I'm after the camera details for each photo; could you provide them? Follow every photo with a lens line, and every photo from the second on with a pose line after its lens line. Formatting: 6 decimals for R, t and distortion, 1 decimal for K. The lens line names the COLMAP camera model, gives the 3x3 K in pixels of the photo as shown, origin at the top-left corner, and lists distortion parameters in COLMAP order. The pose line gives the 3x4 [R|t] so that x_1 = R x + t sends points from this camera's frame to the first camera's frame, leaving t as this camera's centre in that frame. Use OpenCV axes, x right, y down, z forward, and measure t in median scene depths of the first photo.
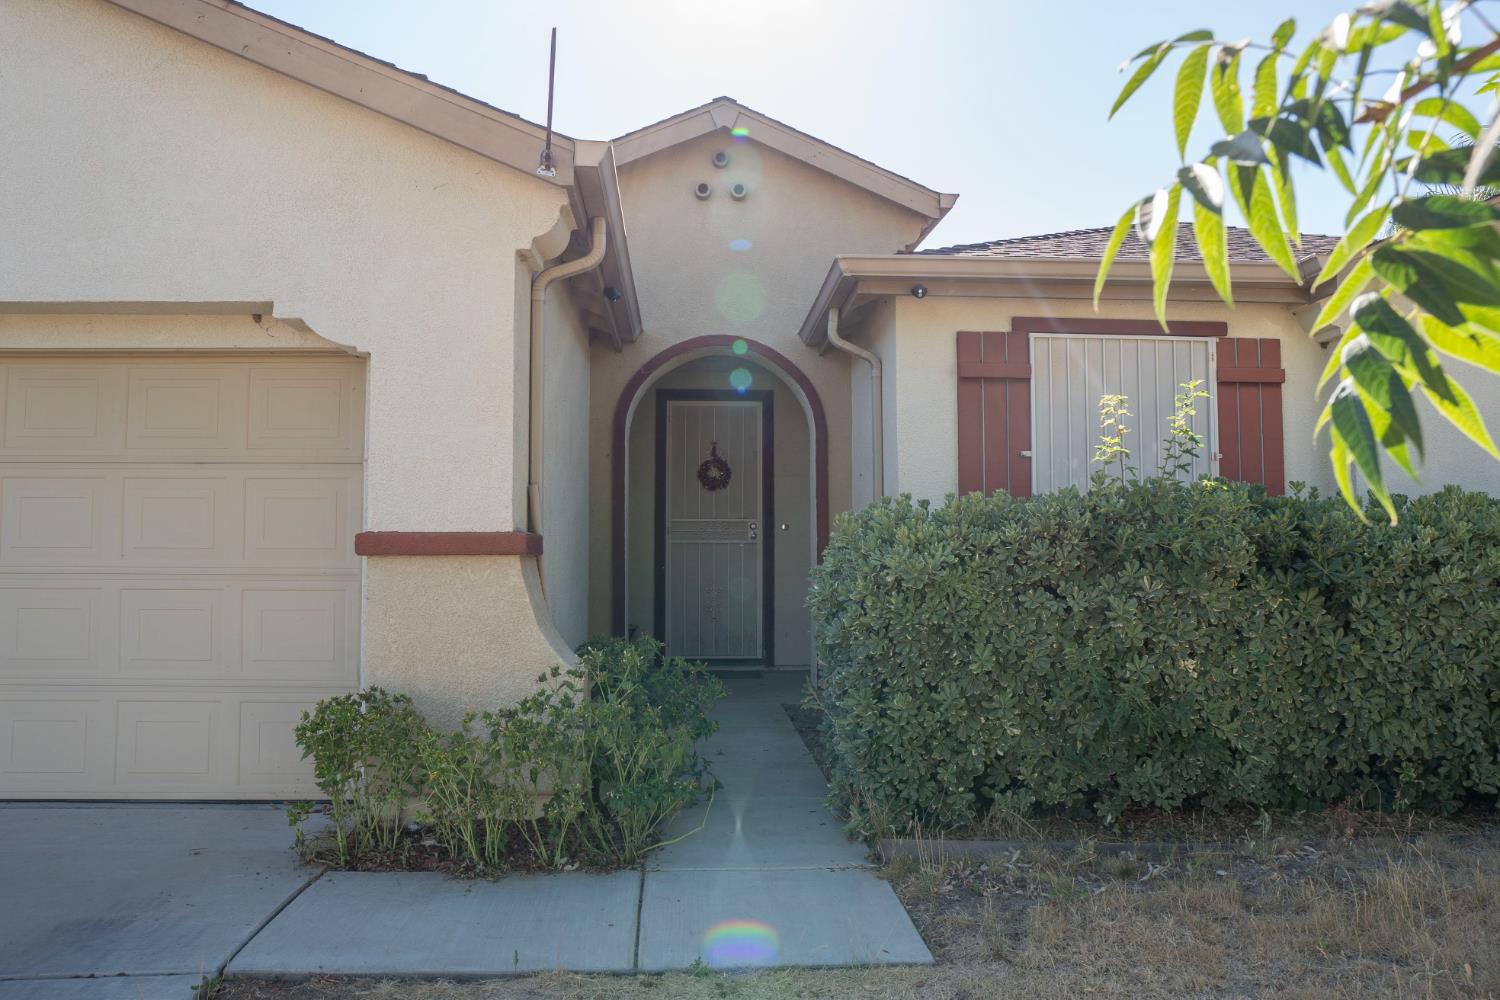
lens RADIAL K [[1057.5, 0, 744.8], [0, 1057.5, 494.4], [0, 0, 1]] dist [-0.112921, 0.076456]
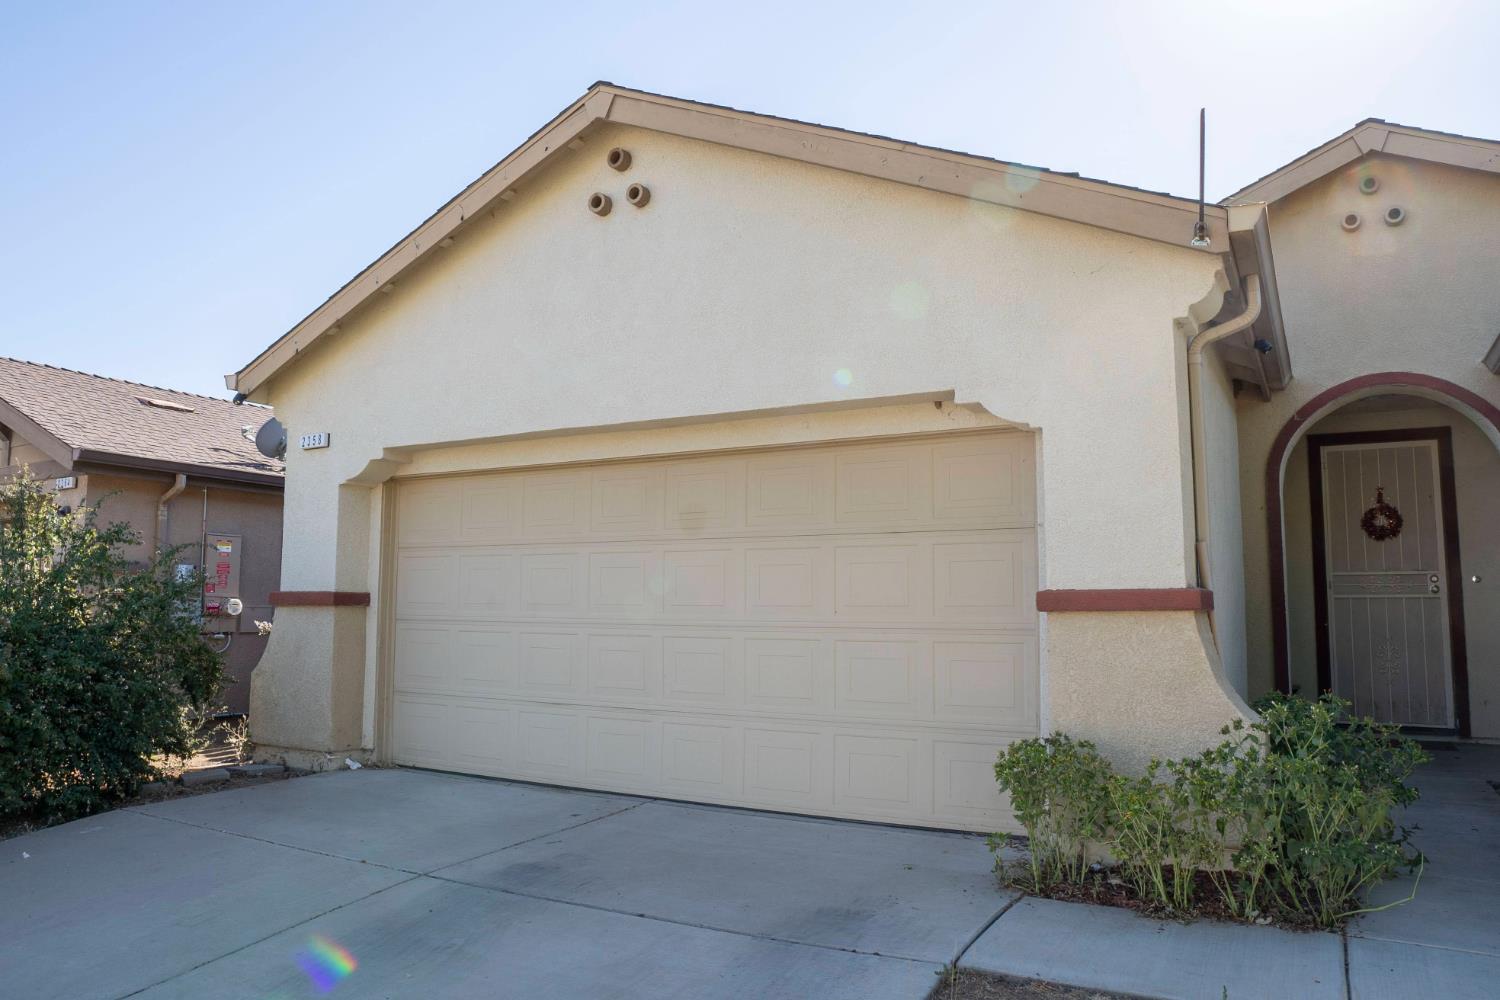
lens RADIAL K [[1057.5, 0, 744.8], [0, 1057.5, 494.4], [0, 0, 1]] dist [-0.112921, 0.076456]
pose [[0.840067, -0.054370, -0.539750, -0.029744], [0.024504, 0.997752, -0.062368, -0.003855], [0.541928, 0.039168, 0.839512, -0.106420]]
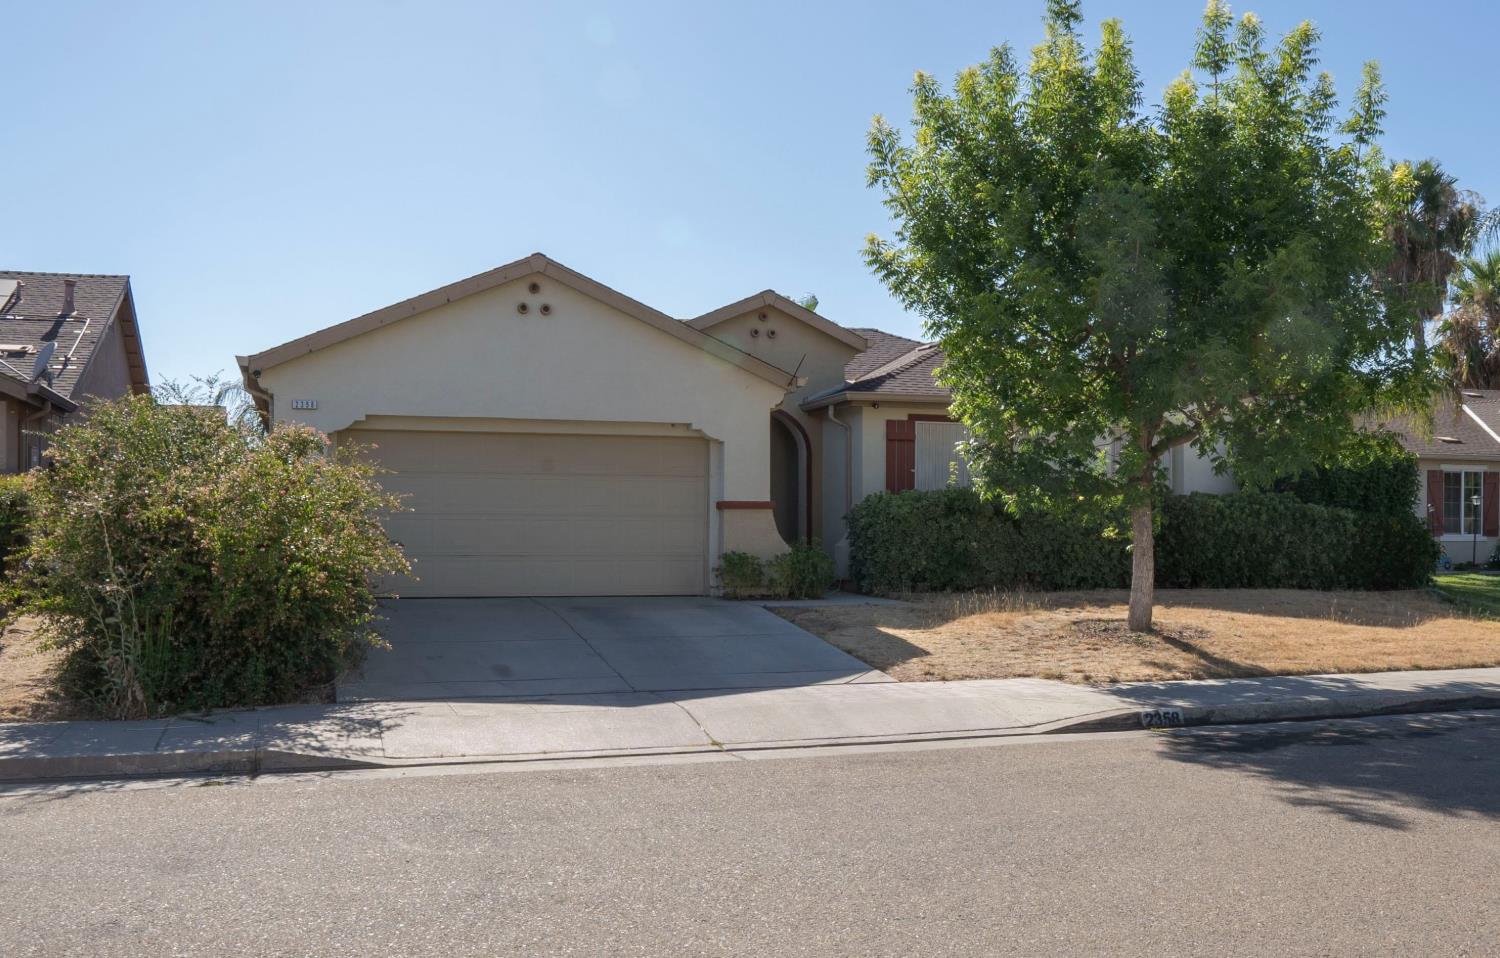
lens RADIAL K [[1362.6, 0, 750.0], [0, 1362.6, 479.0], [0, 0, 1]] dist [-0.207652, -0.000171]
pose [[0.970878, 0.015485, 0.239072, -1.300169], [-0.021296, 0.999537, 0.021744, -0.120681], [-0.238624, -0.026202, 0.970758, -3.013829]]
